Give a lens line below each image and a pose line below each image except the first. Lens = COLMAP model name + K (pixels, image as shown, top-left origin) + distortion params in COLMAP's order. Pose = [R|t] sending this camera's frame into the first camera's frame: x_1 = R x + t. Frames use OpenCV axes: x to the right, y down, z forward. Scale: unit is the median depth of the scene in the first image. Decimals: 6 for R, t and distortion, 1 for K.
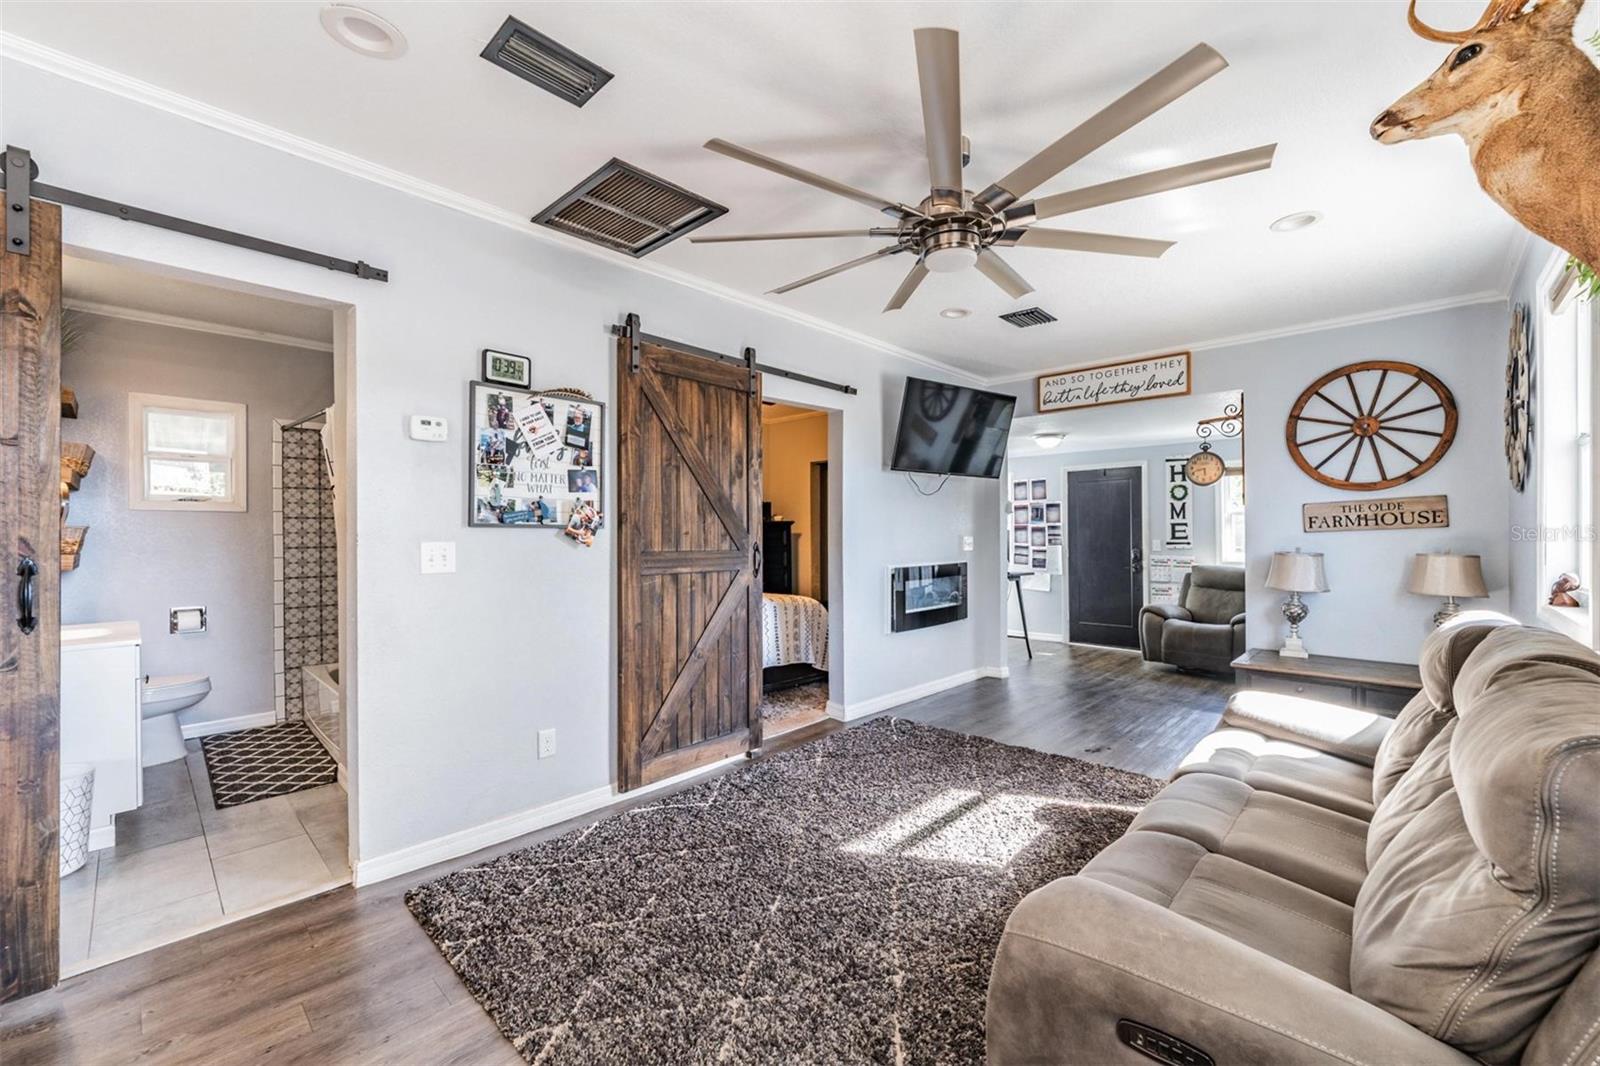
lens RADIAL K [[648.9, 0, 809.3], [0, 648.9, 536.2], [0, 0, 1]] dist [-0.001459, 0.000338]
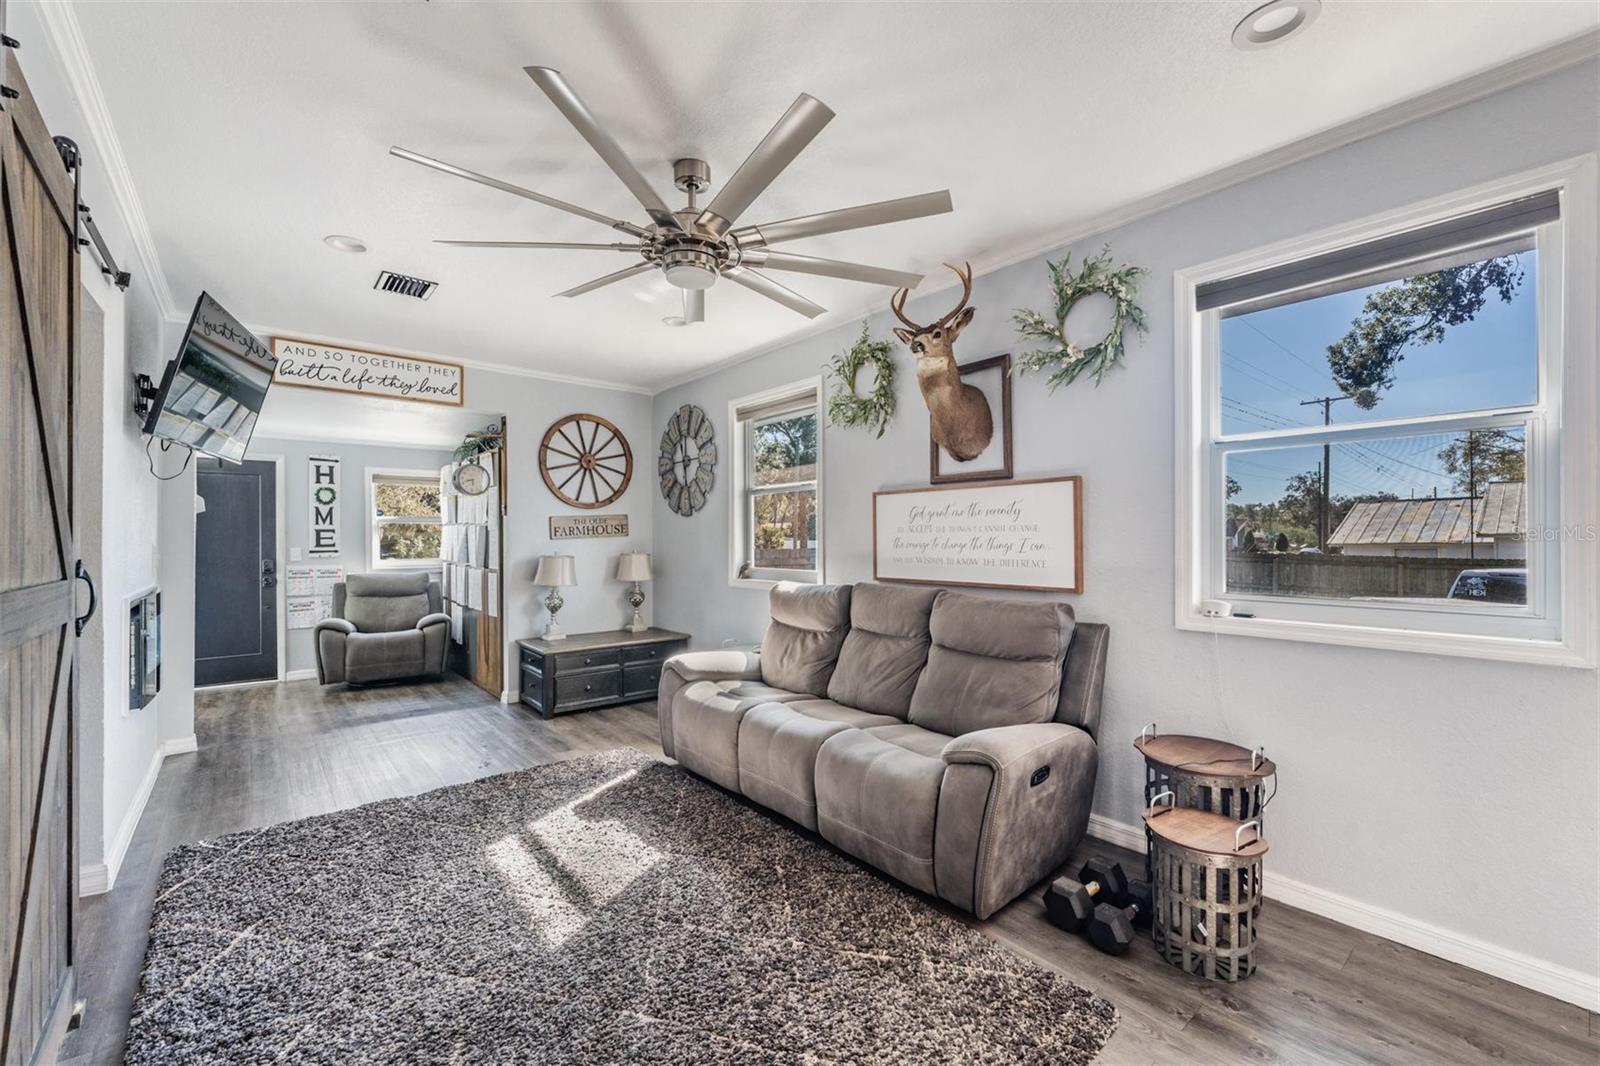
lens RADIAL K [[648.9, 0, 801.6], [0, 648.9, 534.7], [0, 0, 1]] dist [-0.001459, 0.000338]
pose [[0.123119, 0.007657, 0.992362, -0.451543], [0.006166, 0.999945, -0.008480, -0.001538], [-0.992373, 0.007163, 0.123065, 0.398389]]
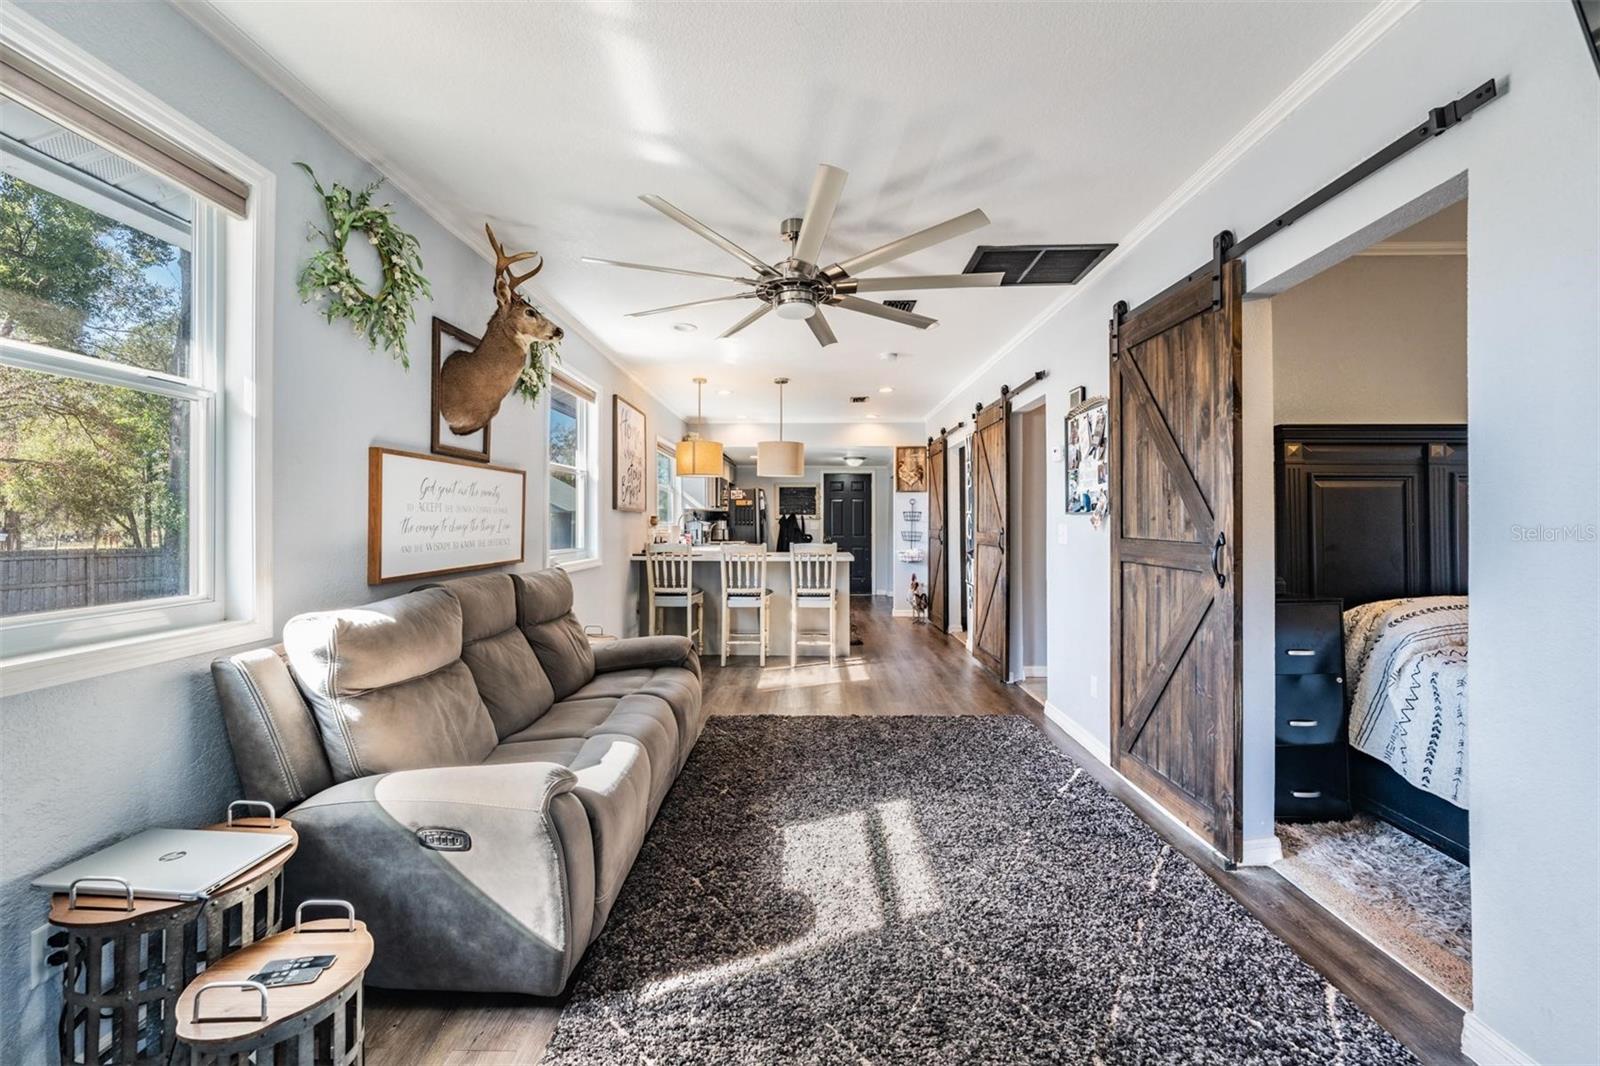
lens RADIAL K [[648.9, 0, 787.5], [0, 648.9, 520.7], [0, 0, 1]] dist [-0.001459, 0.000338]
pose [[-0.753844, 0.004711, -0.657037, 0.620922], [-0.000013, 0.999974, 0.007185, -0.006542], [0.657053, 0.005425, -0.753825, 1.126480]]
